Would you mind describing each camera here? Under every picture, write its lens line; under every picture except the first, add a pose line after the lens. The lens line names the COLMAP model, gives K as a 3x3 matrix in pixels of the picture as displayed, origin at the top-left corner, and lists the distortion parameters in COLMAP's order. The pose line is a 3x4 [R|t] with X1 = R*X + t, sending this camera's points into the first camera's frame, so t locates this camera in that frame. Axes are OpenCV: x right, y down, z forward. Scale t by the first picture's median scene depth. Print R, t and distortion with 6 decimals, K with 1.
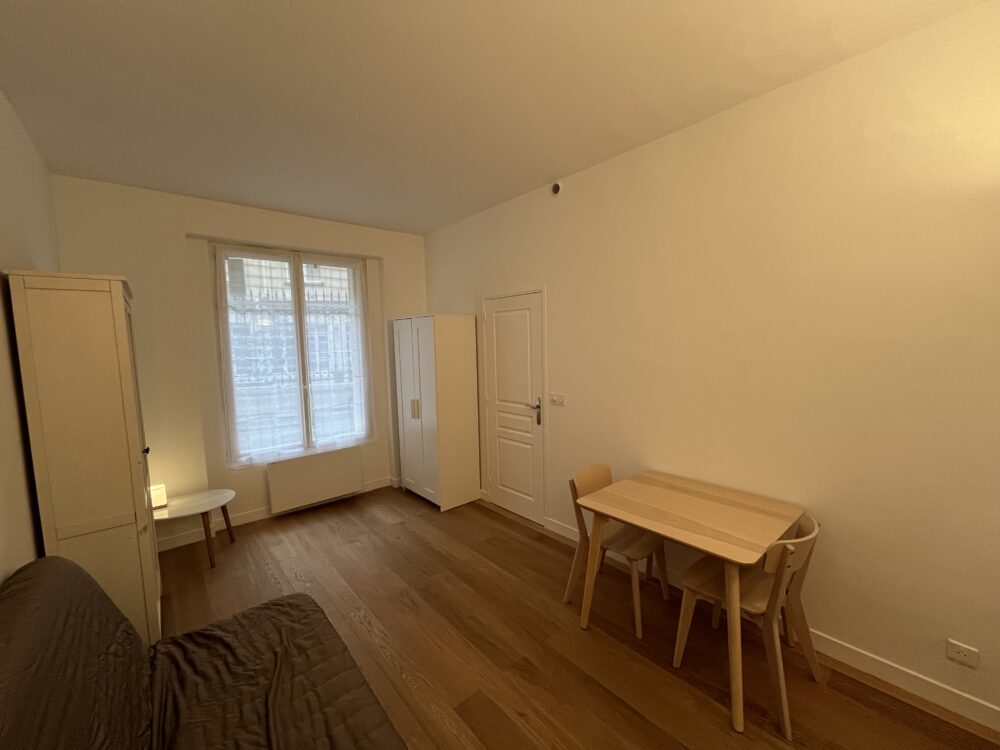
lens RADIAL K [[403.0, 0, 495.4], [0, 403.0, 380.1], [0, 0, 1]] dist [0.000680, 0.000023]
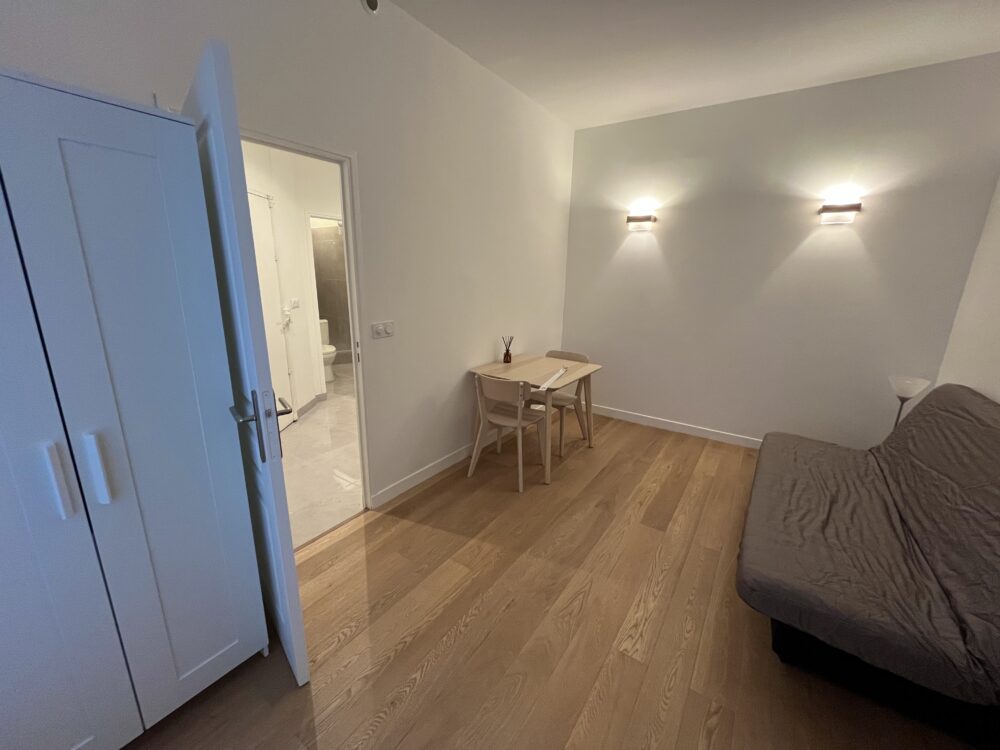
lens RADIAL K [[403.0, 0, 495.4], [0, 403.0, 380.1], [0, 0, 1]] dist [0.000680, 0.000023]
pose [[-0.261049, -0.228394, 0.937918, -0.907296], [0.068509, 0.964774, 0.254002, -0.050711], [-0.962891, 0.130563, -0.236207, 1.472642]]
